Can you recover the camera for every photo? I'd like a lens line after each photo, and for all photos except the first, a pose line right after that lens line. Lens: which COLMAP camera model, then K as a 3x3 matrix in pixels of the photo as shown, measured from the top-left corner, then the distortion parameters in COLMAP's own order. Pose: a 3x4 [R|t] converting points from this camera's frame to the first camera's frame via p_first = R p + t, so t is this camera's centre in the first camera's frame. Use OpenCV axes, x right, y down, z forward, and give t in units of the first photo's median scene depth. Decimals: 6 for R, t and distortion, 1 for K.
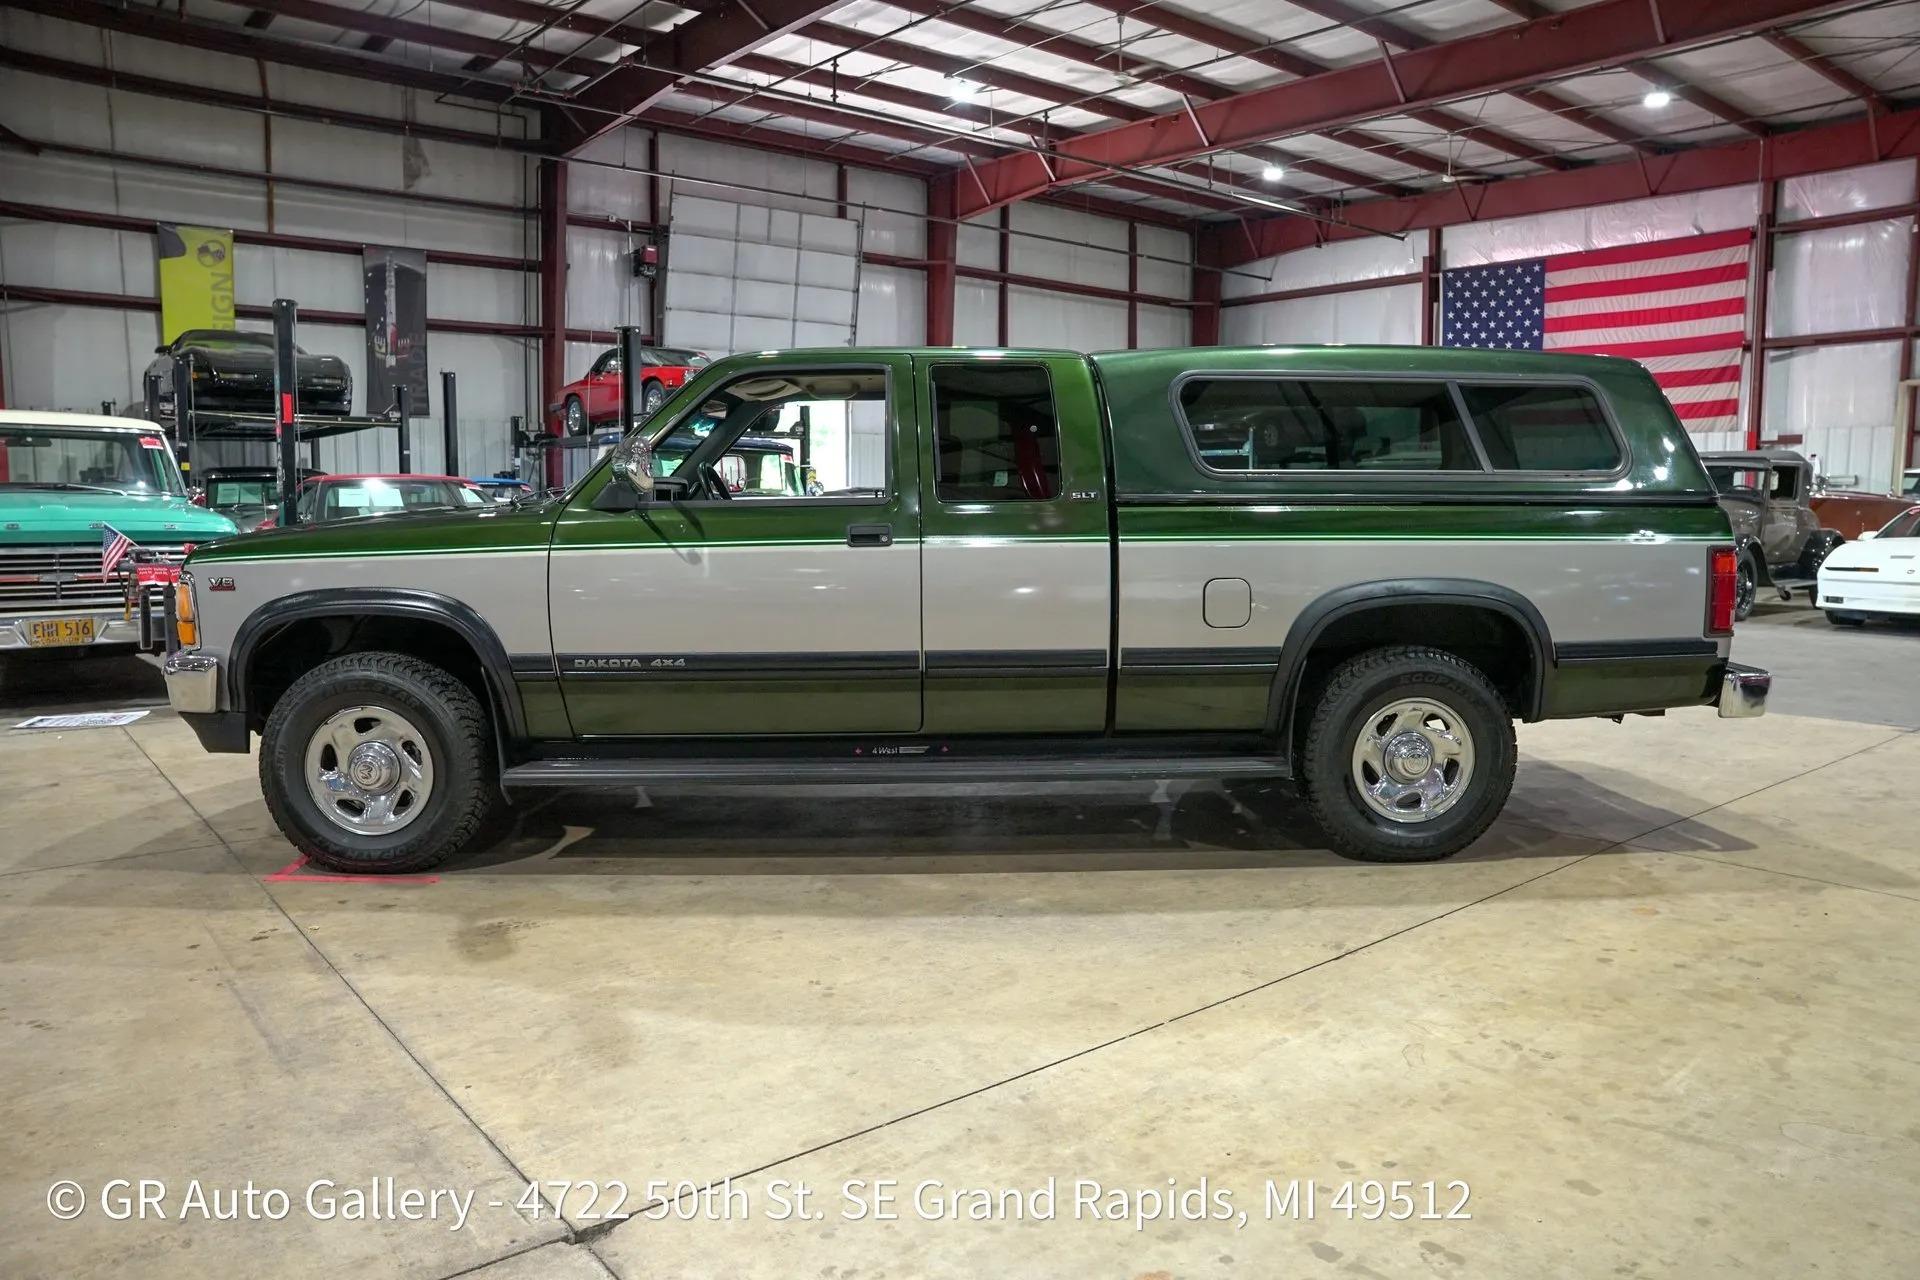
lens RADIAL K [[1314.4, 0, 964.7], [0, 1314.4, 634.4], [0, 0, 1]] dist [-0.143353, 0.112232]
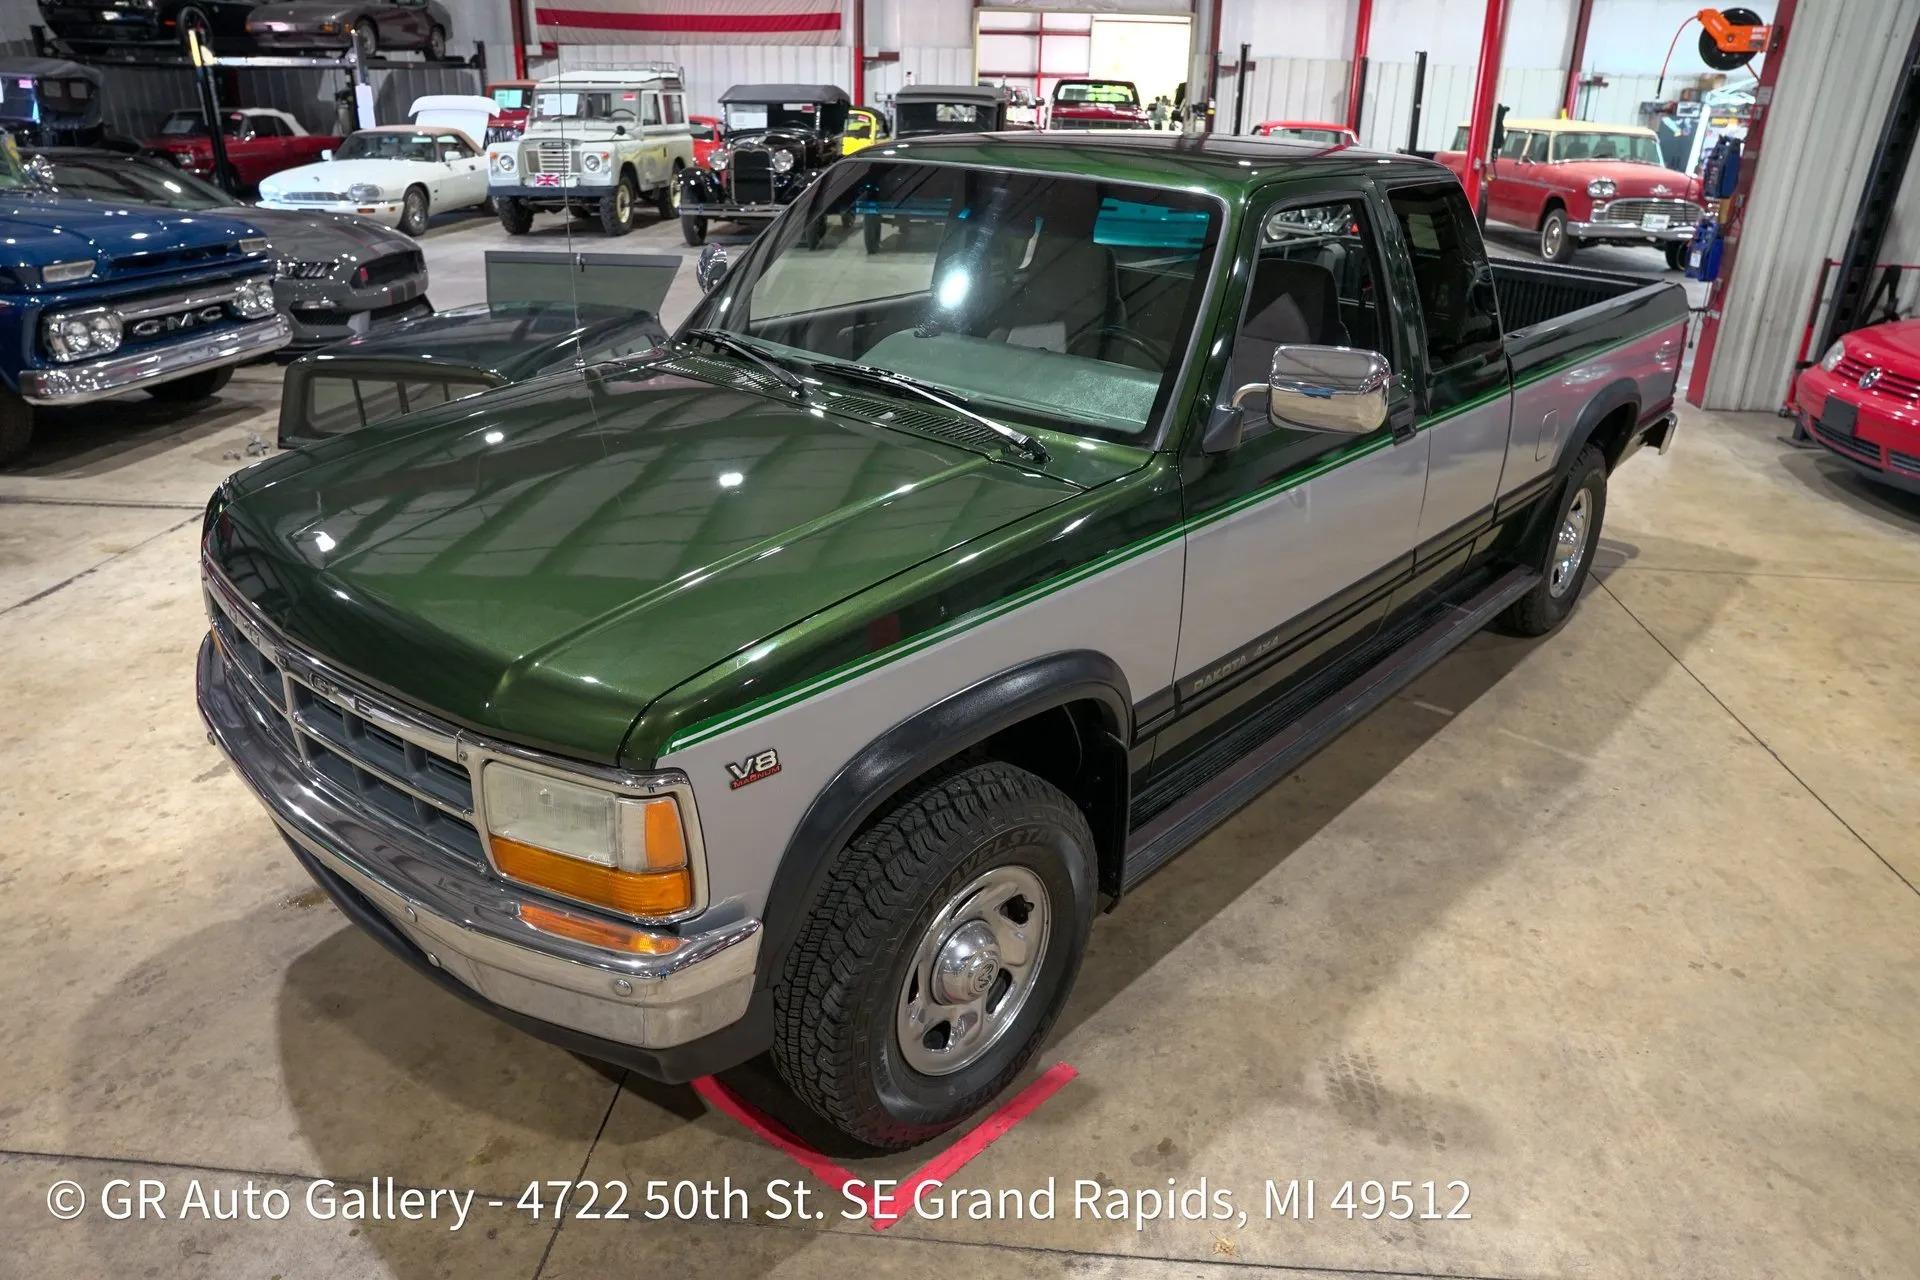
lens RADIAL K [[1314.4, 0, 964.7], [0, 1314.4, 634.4], [0, 0, 1]] dist [-0.143353, 0.112232]
pose [[0.694697, -0.267809, 0.667588, -0.145585], [0.048858, 0.943530, 0.327664, -0.040467], [-0.717641, -0.195010, 0.668553, 0.114251]]
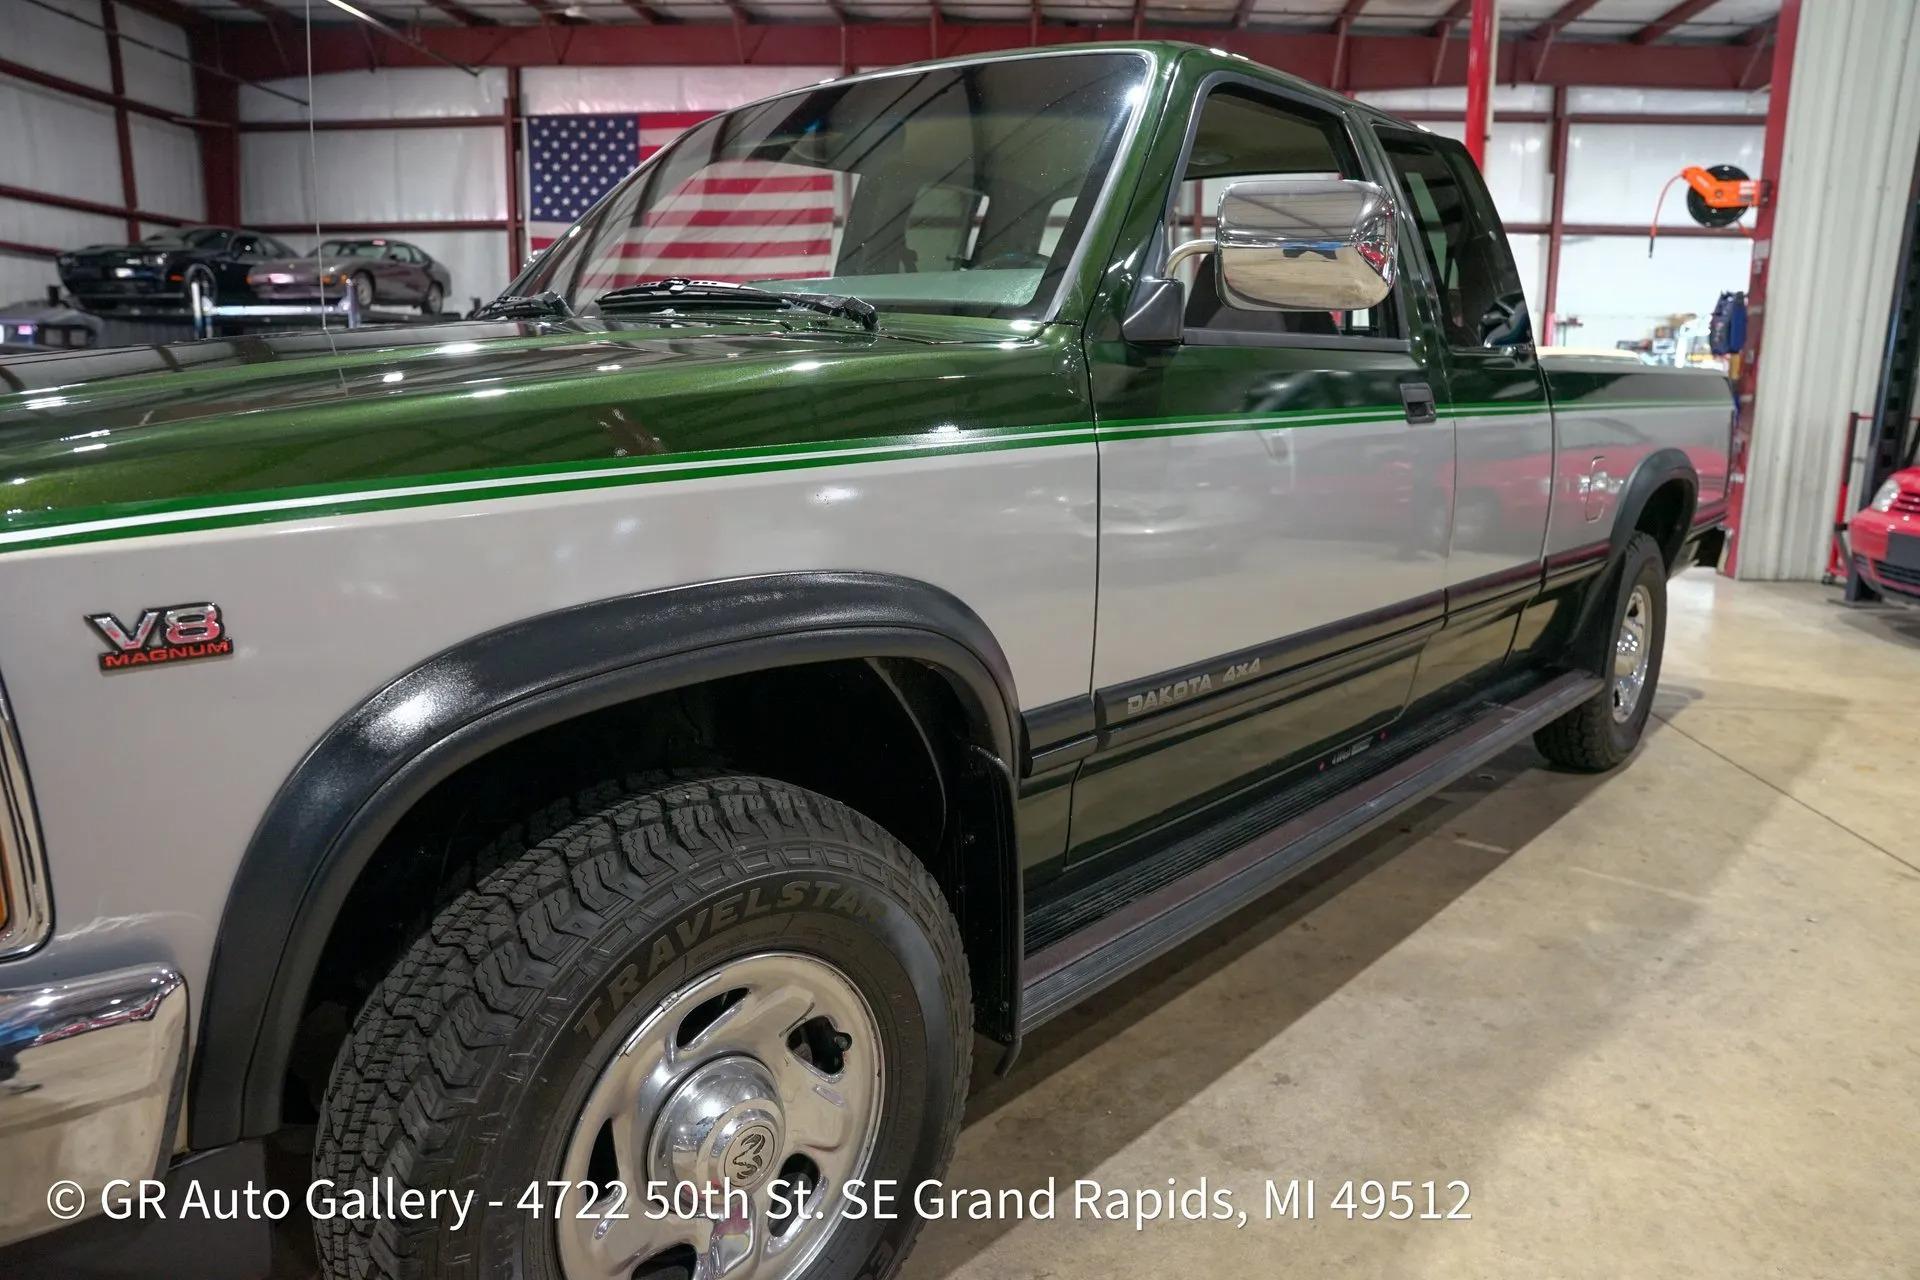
lens RADIAL K [[1314.4, 0, 964.7], [0, 1314.4, 634.4], [0, 0, 1]] dist [-0.143353, 0.112232]
pose [[0.695631, -0.129605, 0.706611, -0.113040], [0.058970, 0.990574, 0.123635, -0.010142], [-0.715974, -0.044335, 0.696717, 0.131650]]
